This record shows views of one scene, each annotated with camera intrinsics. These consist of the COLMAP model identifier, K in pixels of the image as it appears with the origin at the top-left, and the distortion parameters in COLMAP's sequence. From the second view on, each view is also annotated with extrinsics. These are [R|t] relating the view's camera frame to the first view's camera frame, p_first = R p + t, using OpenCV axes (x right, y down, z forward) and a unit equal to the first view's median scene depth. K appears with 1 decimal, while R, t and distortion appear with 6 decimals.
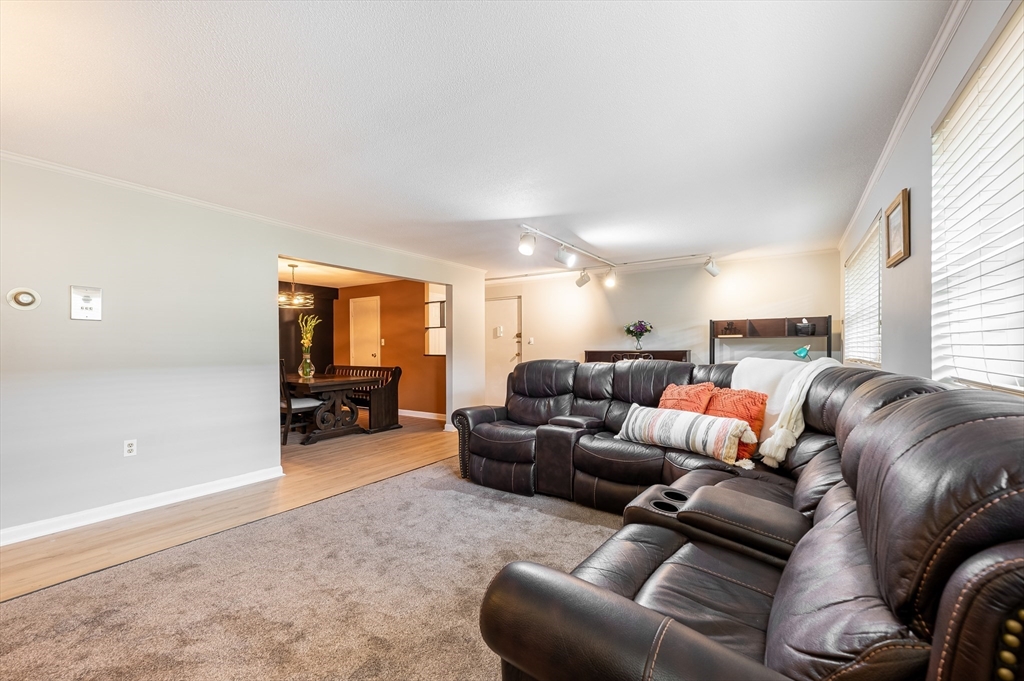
lens RADIAL K [[432.8, 0, 507.9], [0, 432.8, 347.0], [0, 0, 1]] dist [0.000565, 0.000039]
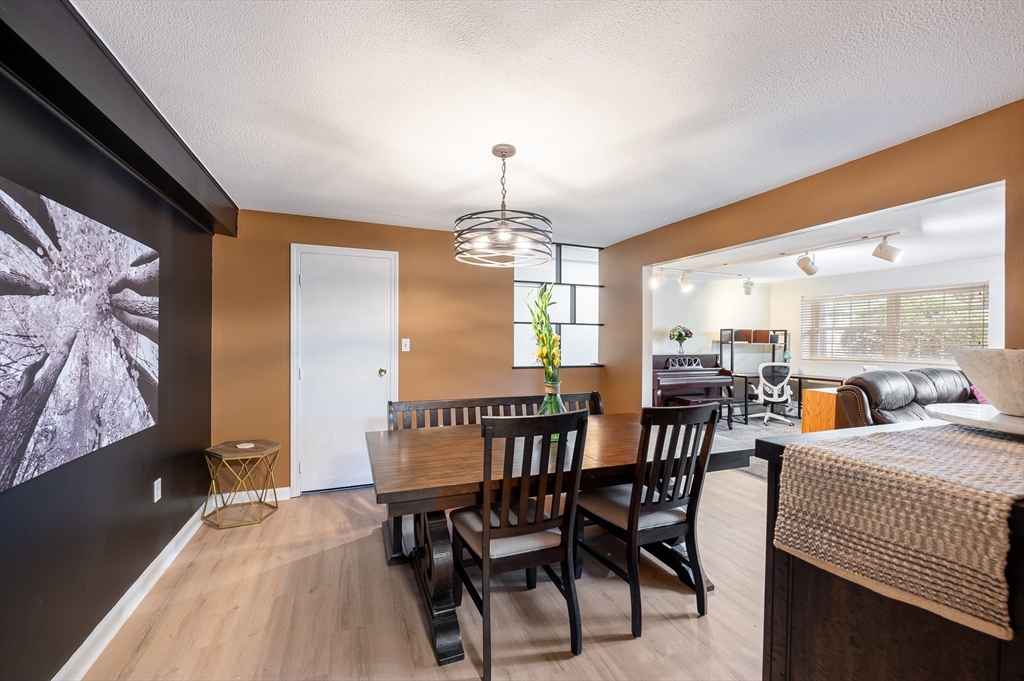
lens RADIAL K [[405.8, 0, 511.7], [0, 405.8, 345.0], [0, 0, 1]] dist [-0.001551, -0.000122]
pose [[0.571784, -0.001935, 0.820402, -0.649556], [-0.006165, 0.999959, 0.006655, -0.015975], [-0.820381, -0.008863, 0.571749, 0.668405]]
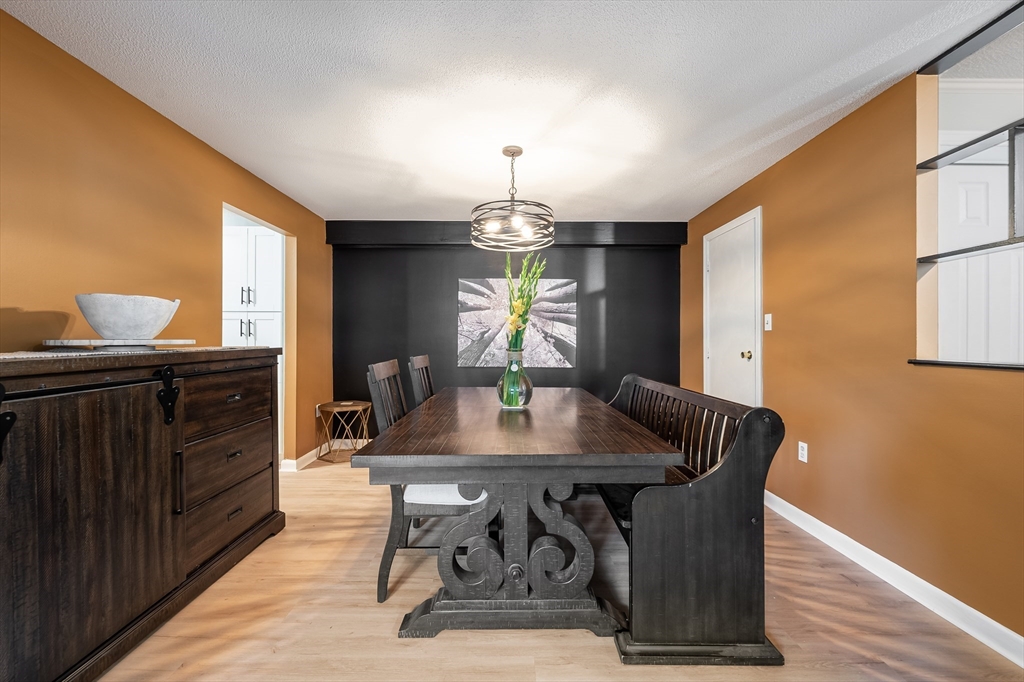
lens RADIAL K [[415.3, 0, 509.8], [0, 415.3, 340.6], [0, 0, 1]] dist [-0.000485, 0.000112]
pose [[0.563820, 0.005080, -0.825882, -0.119882], [-0.006147, 0.999979, 0.001954, 0.006244], [0.825875, 0.003975, 0.563840, 0.639803]]
